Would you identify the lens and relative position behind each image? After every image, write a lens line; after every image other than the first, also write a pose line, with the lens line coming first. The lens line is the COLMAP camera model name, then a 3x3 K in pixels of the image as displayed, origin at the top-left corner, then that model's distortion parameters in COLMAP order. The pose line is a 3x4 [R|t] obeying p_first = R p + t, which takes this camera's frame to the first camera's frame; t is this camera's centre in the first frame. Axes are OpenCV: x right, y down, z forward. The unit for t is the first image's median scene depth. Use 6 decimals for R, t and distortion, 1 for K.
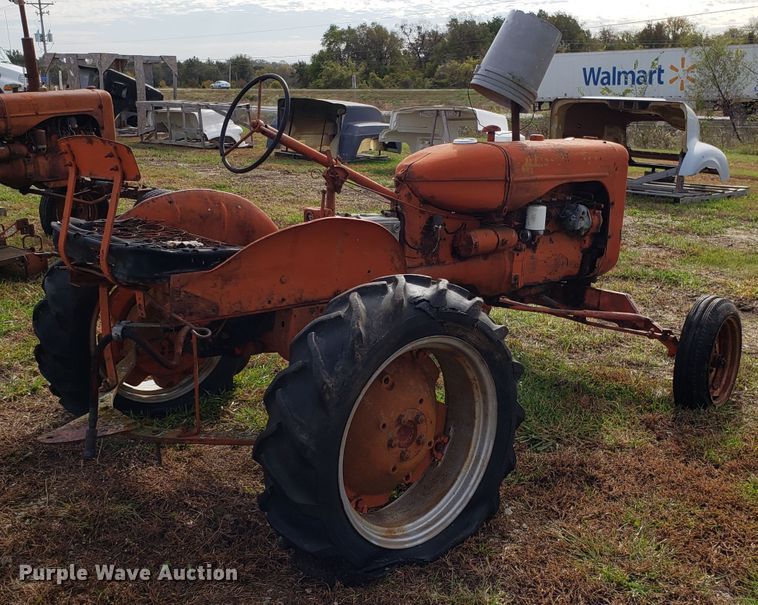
lens RADIAL K [[906.0, 0, 374.9], [0, 906.0, 299.0], [0, 0, 1]] dist [0.035031, 0.000000]
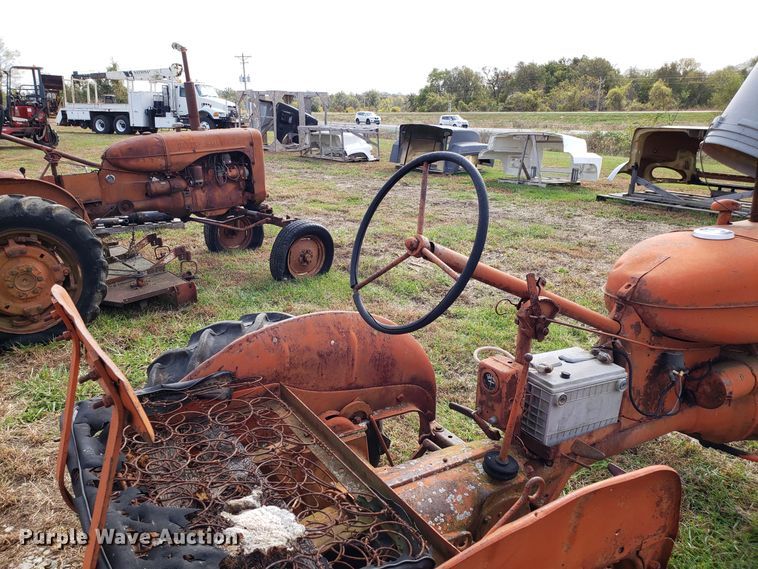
lens RADIAL K [[599.1, 0, 362.8], [0, 599.1, 291.0], [0, 0, 1]] dist [0.019164, -0.009241]
pose [[0.987713, 0.041876, -0.150564, -0.049427], [-0.032416, 0.997375, 0.064749, -0.086270], [0.152881, -0.059073, 0.986478, 0.293532]]
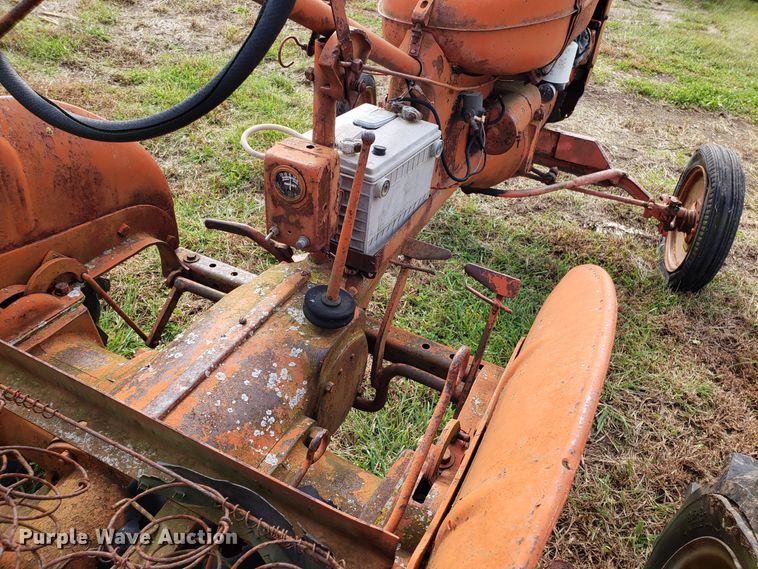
lens RADIAL K [[599.1, 0, 379.1], [0, 599.1, 281.7], [0, 0, 1]] dist [0.019164, -0.009241]
pose [[0.914228, -0.199592, 0.352635, -0.066805], [0.032296, 0.903394, 0.427593, -0.078443], [-0.403912, -0.379528, 0.832354, 0.379176]]
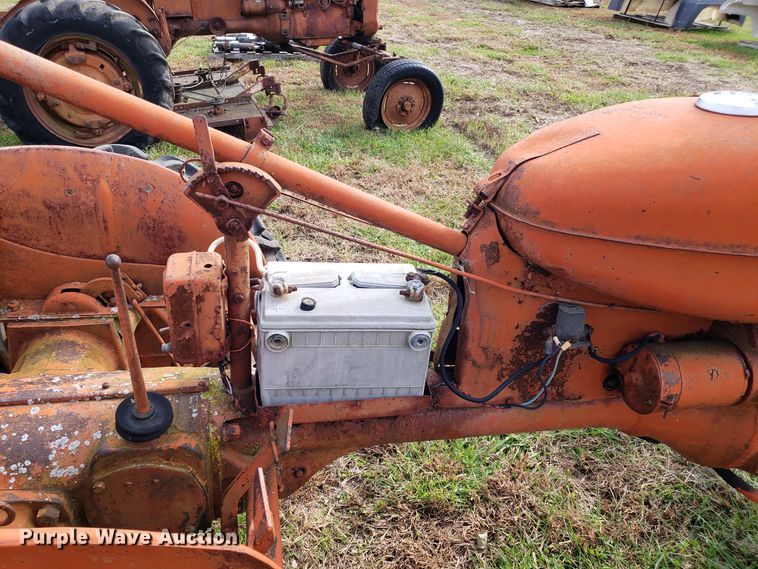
lens RADIAL K [[599.1, 0, 358.0], [0, 599.1, 283.2], [0, 0, 1]] dist [0.019164, -0.009241]
pose [[0.863582, 0.272471, -0.424247, 0.052026], [-0.144891, 0.940028, 0.308793, -0.090437], [0.482942, -0.205198, 0.851270, 0.408983]]
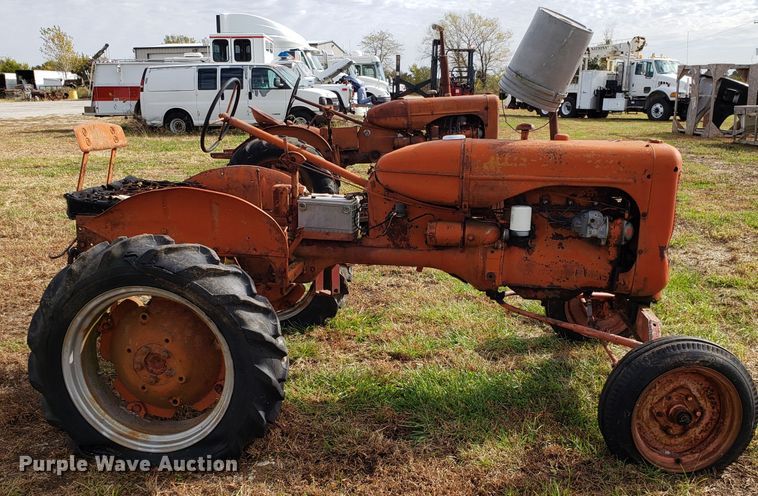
lens RADIAL K [[754.9, 0, 385.7], [0, 754.9, 254.4], [0, 0, 1]] dist [0.007529, 0.000000]
pose [[0.687249, 0.139464, -0.712909, 0.390374], [-0.154029, 0.987059, 0.044609, -0.038172], [0.709904, 0.079151, 0.699837, 0.193011]]
